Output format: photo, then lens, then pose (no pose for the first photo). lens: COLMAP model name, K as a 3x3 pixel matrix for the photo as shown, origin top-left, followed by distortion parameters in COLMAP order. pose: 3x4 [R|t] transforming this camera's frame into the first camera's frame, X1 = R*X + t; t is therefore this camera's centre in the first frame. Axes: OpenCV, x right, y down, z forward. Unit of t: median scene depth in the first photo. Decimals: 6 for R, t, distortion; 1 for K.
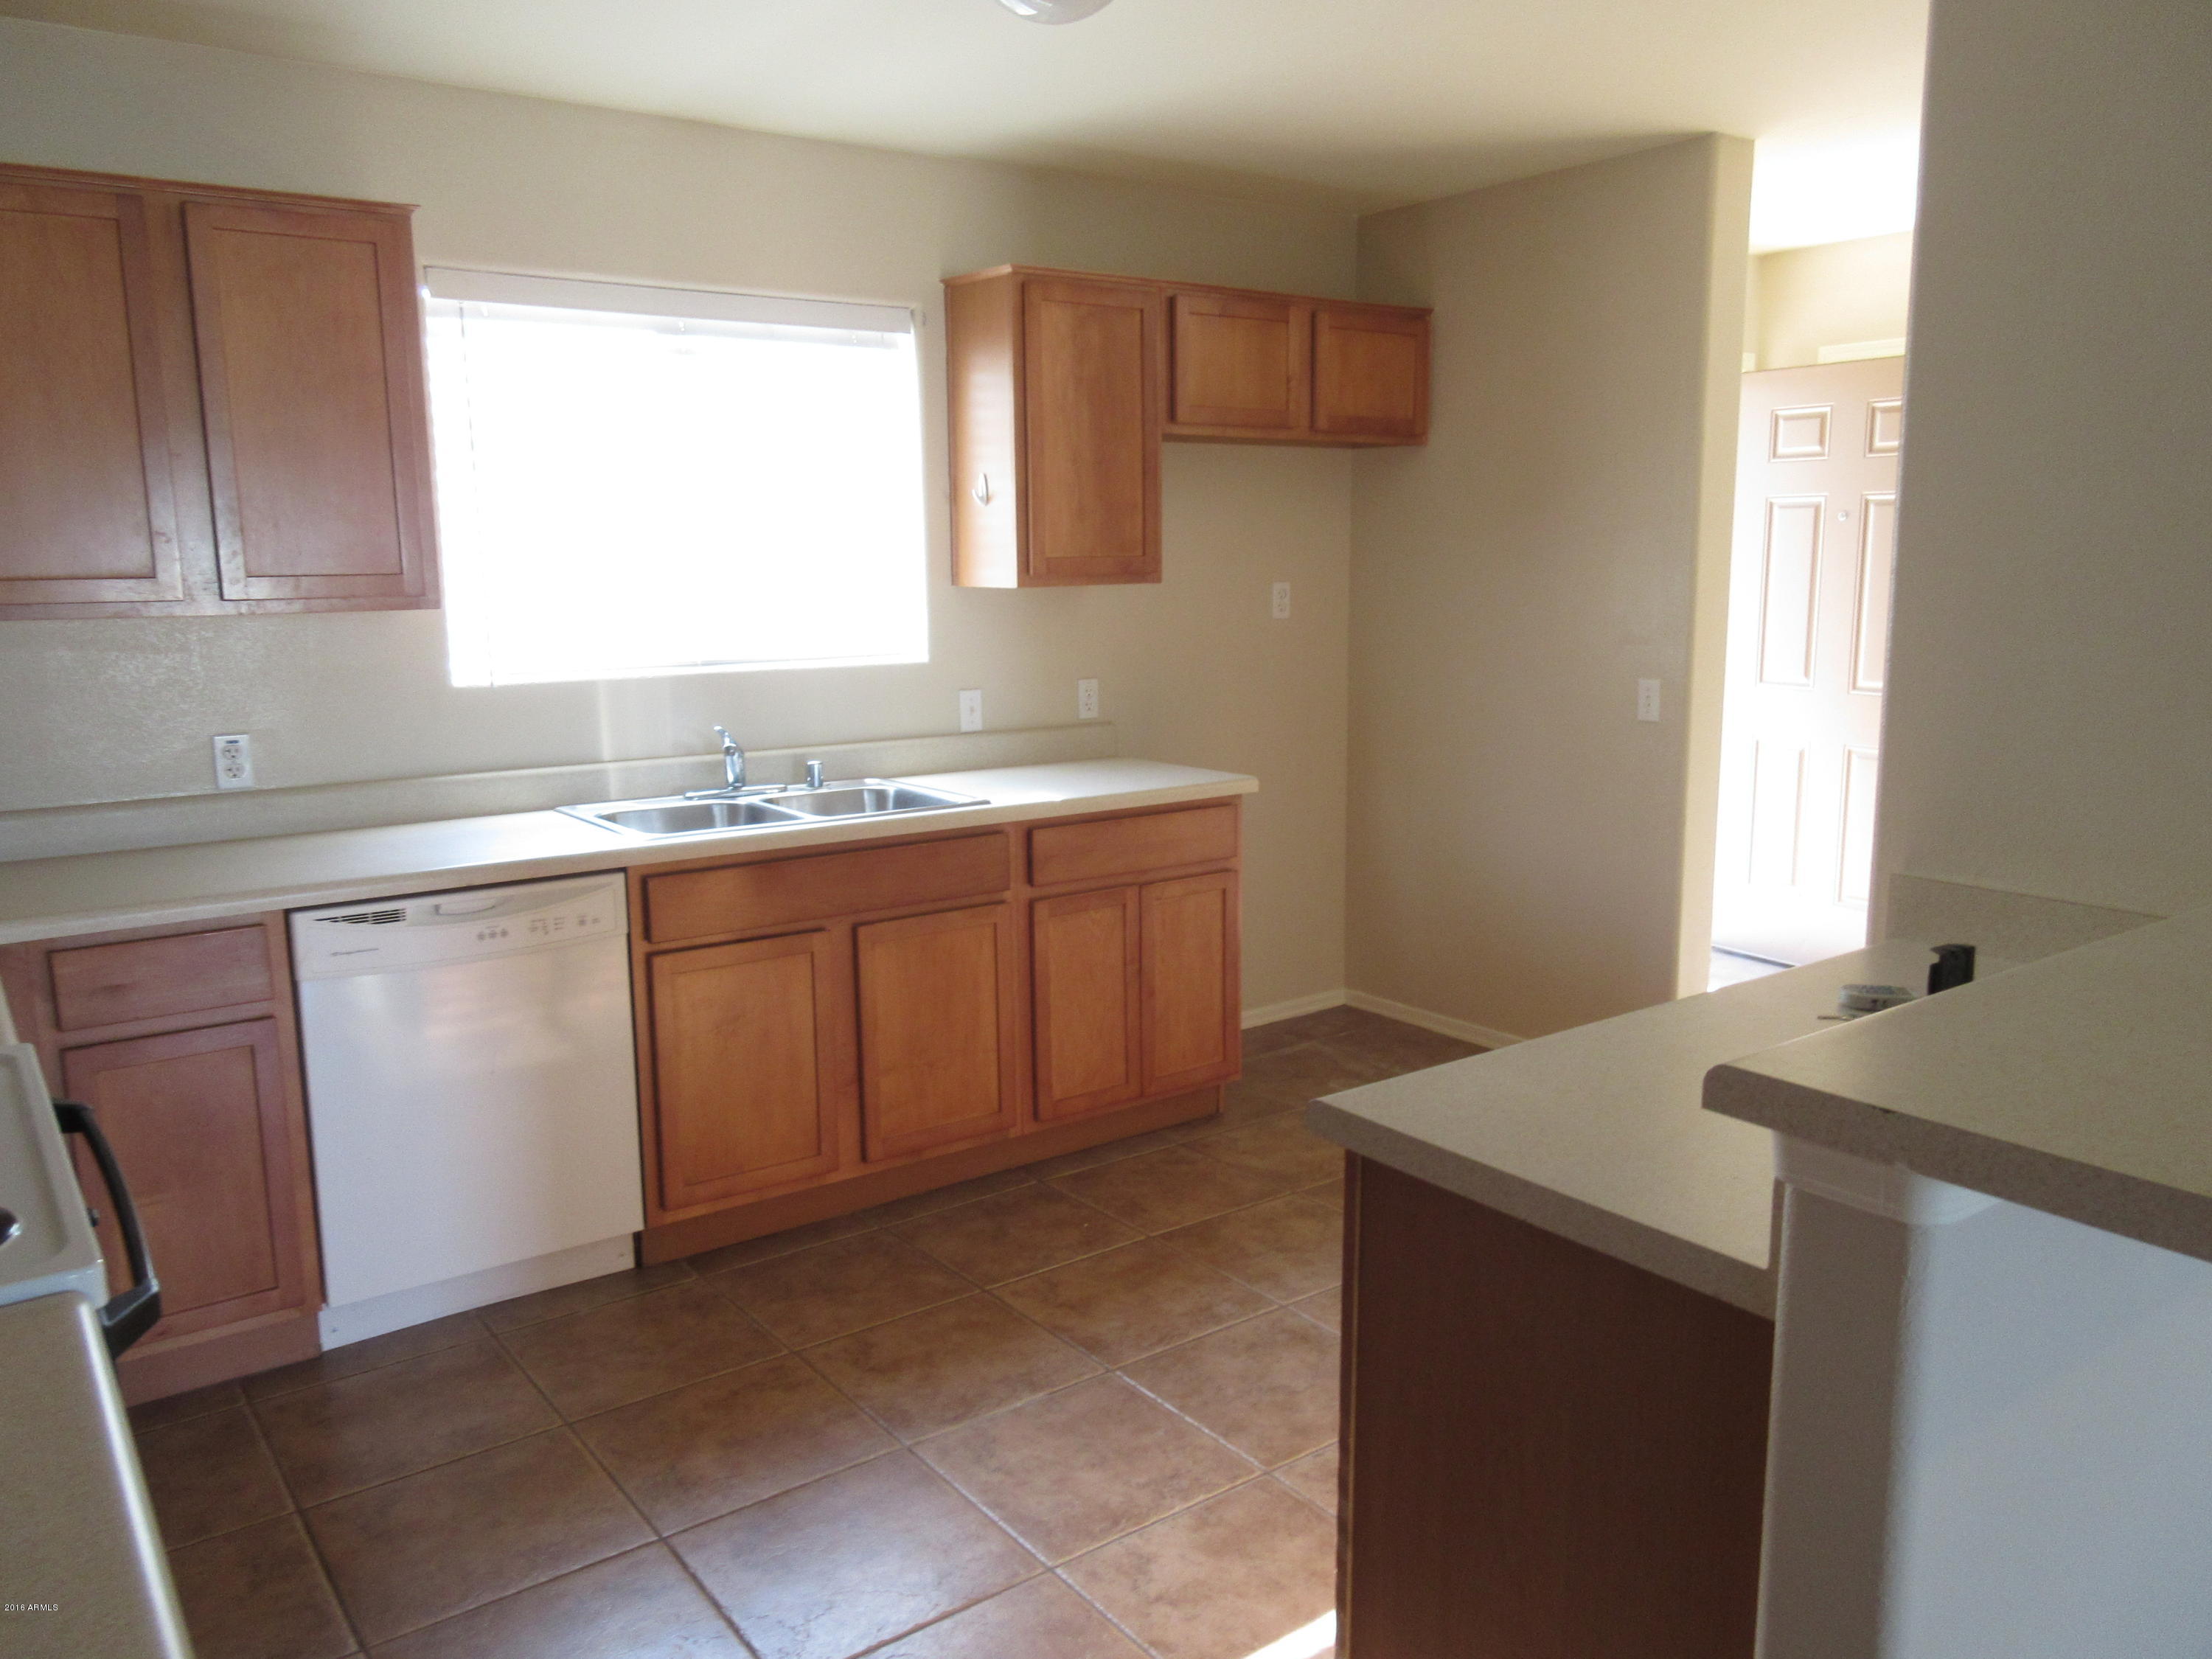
lens RADIAL K [[1653.8, 0, 1110.4], [0, 1653.8, 830.1], [0, 0, 1]] dist [-0.007891, 0.012426]
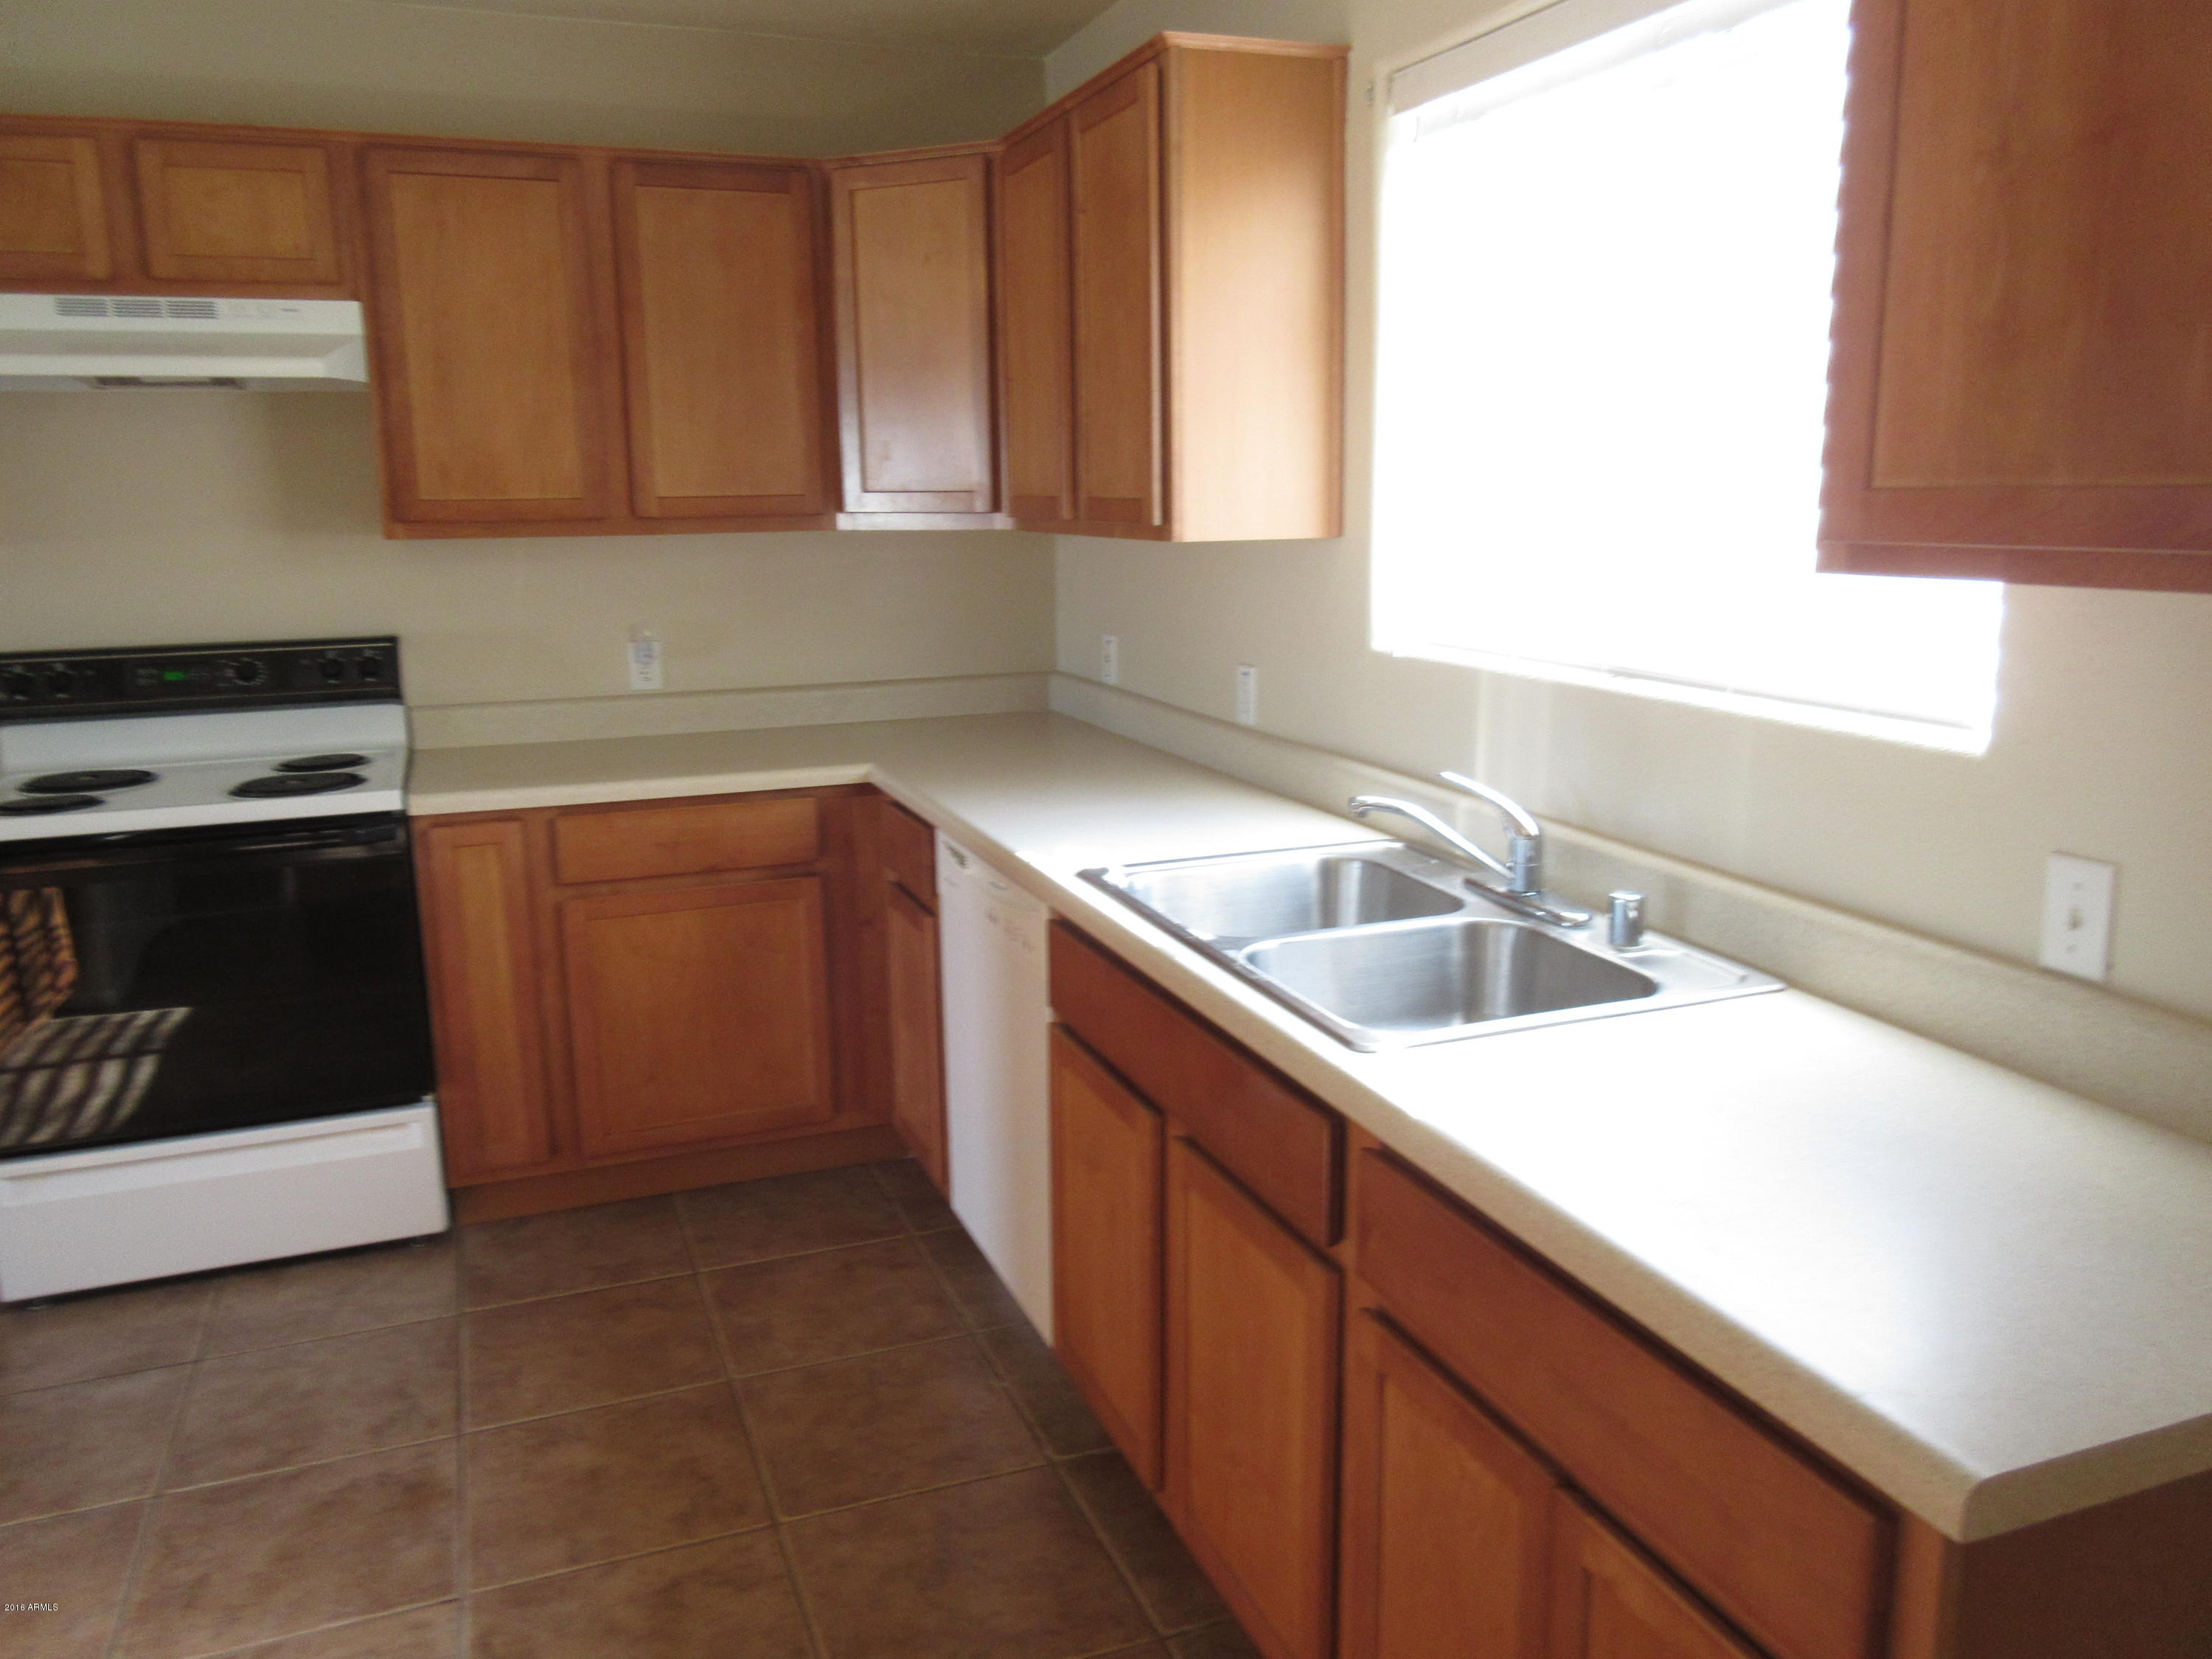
lens RADIAL K [[1653.8, 0, 1098.3], [0, 1653.8, 830.1], [0, 0, 1]] dist [-0.007891, 0.012426]
pose [[-0.262906, 0.212211, -0.941194, 0.390176], [-0.146536, 0.955412, 0.256349, -0.196341], [0.953629, 0.205315, -0.220087, 1.142257]]
